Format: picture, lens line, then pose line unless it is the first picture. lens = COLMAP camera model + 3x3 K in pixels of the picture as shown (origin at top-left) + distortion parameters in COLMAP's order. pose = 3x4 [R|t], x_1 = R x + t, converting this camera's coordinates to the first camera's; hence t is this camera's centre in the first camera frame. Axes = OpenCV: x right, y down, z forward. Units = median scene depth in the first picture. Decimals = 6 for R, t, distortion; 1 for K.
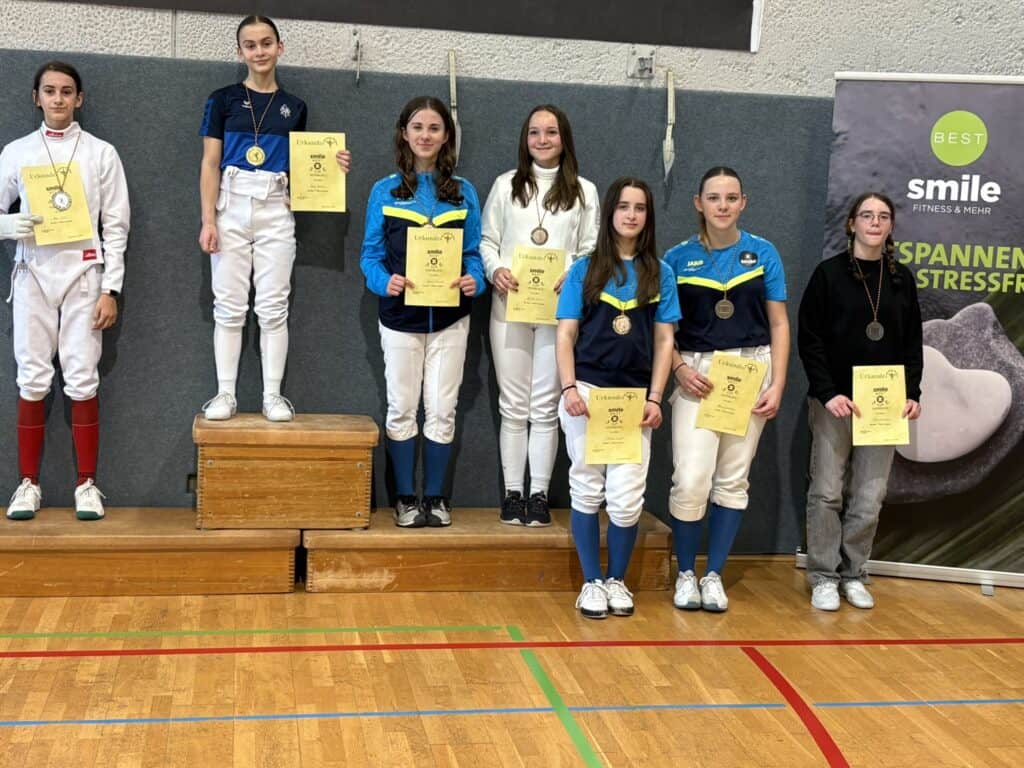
lens RADIAL K [[1462.5, 0, 512.0], [0, 1462.5, 384.0], [0, 0, 1]] dist [0.202917, -0.775224]
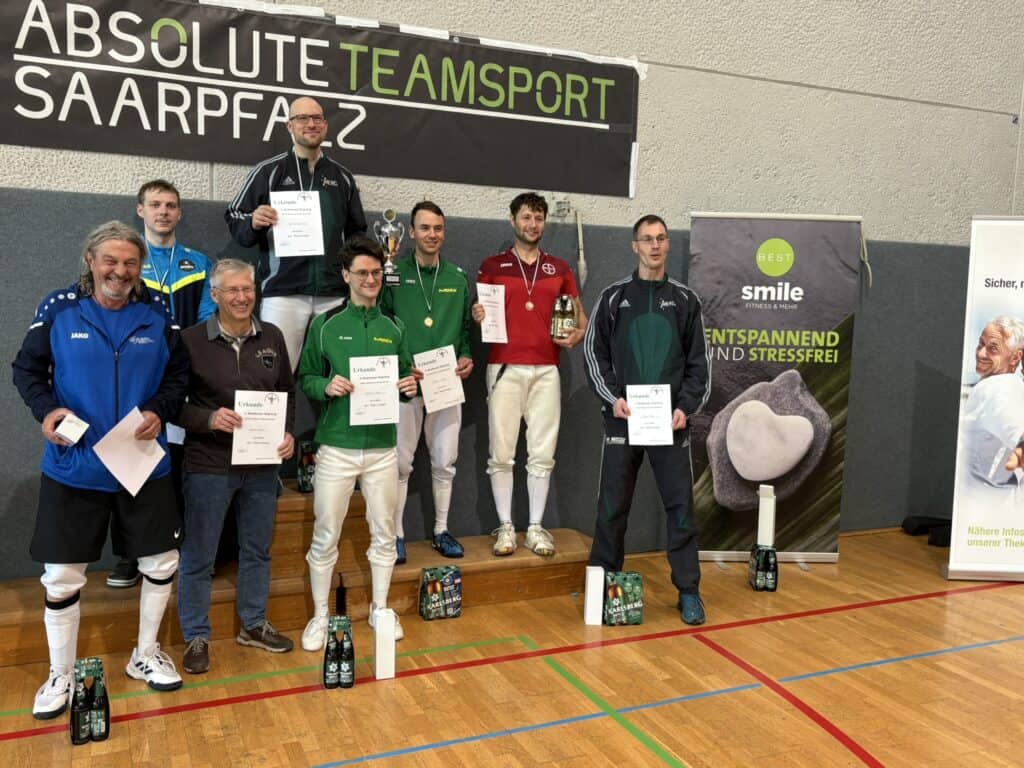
lens RADIAL K [[930.0, 0, 510.1], [0, 930.0, 388.8], [0, 0, 1]] dist [0.007655, 0.025374]
pose [[0.971601, -0.044030, 0.232491, -0.179422], [0.048786, 0.998700, -0.014742, -0.038974], [-0.231540, 0.025666, 0.972487, 0.188356]]
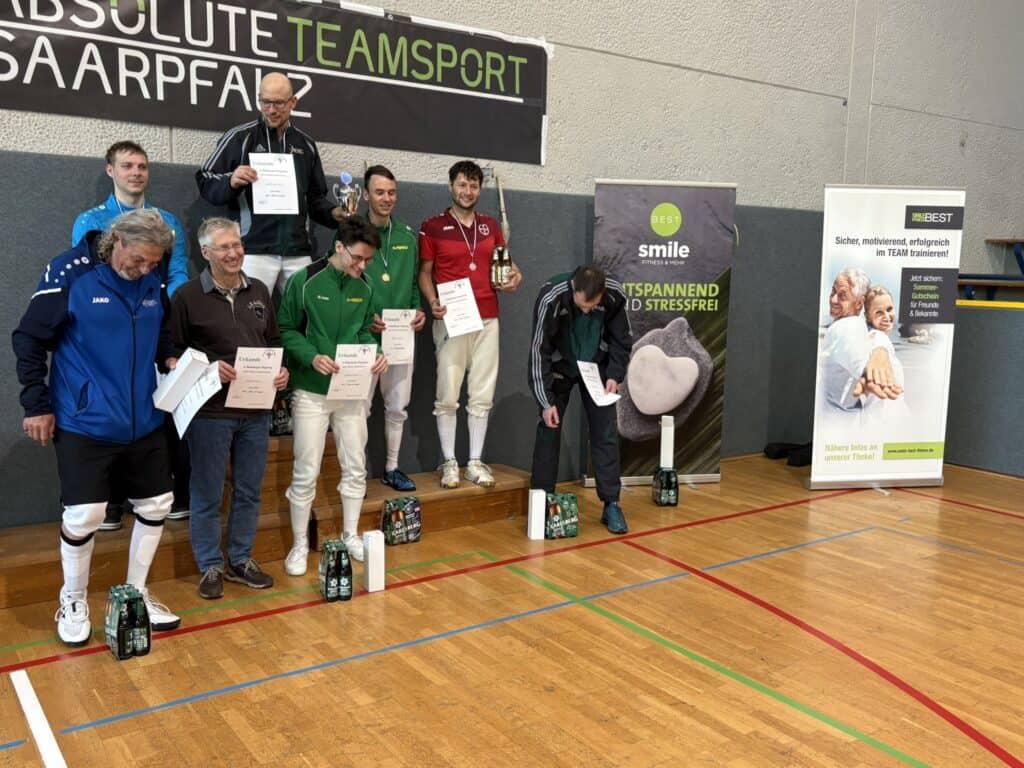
lens RADIAL K [[924.9, 0, 512.0], [0, 924.9, 384.0], [0, 0, 1]] dist [0.051897, -0.050658]
pose [[0.908717, -0.082223, 0.409234, -0.318300], [0.077321, 0.996598, 0.028542, -0.026249], [-0.410188, 0.005706, 0.911983, 0.127770]]
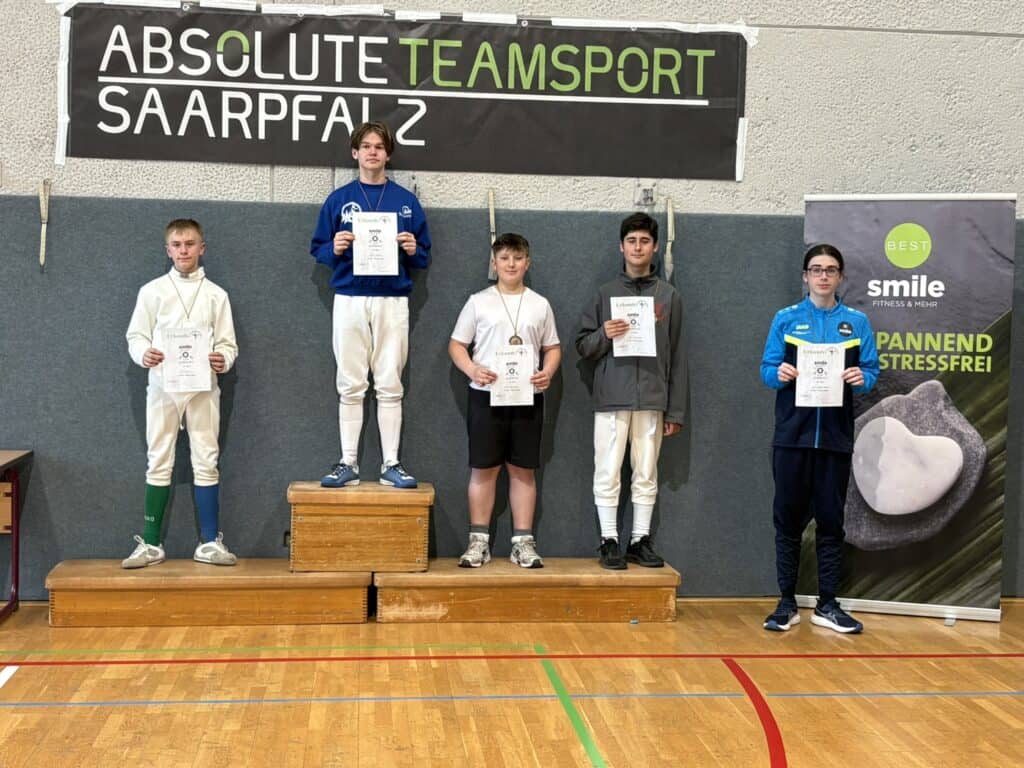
lens RADIAL K [[1459.1, 0, 515.4], [0, 1459.1, 390.7], [0, 0, 1]] dist [0.205473, -0.744218]
pose [[0.996754, -0.021761, -0.077505, 0.076839], [0.016123, 0.997228, -0.072644, 0.038043], [0.078871, 0.071159, 0.994342, -0.235977]]
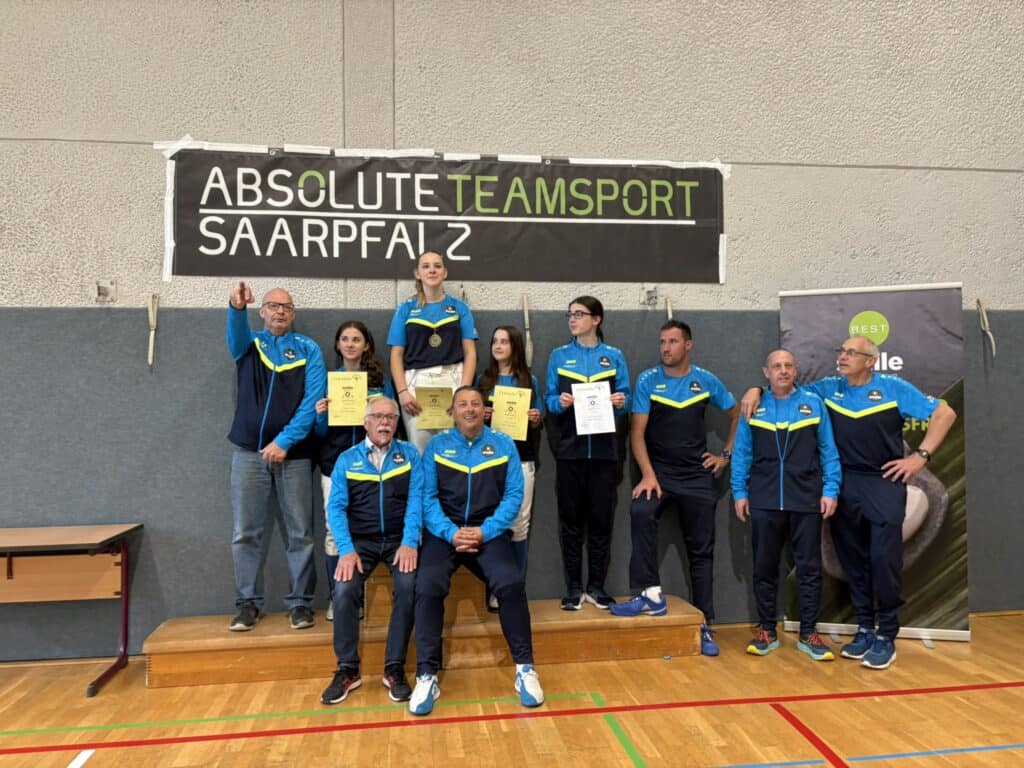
lens RADIAL K [[771.7, 0, 509.5], [0, 771.7, 392.5], [0, 0, 1]] dist [0.039590, -0.036877]
pose [[0.997073, -0.058593, -0.049118, -0.024737], [0.050401, 0.986783, -0.154010, -0.001577], [0.057492, 0.151084, 0.986848, 0.236340]]
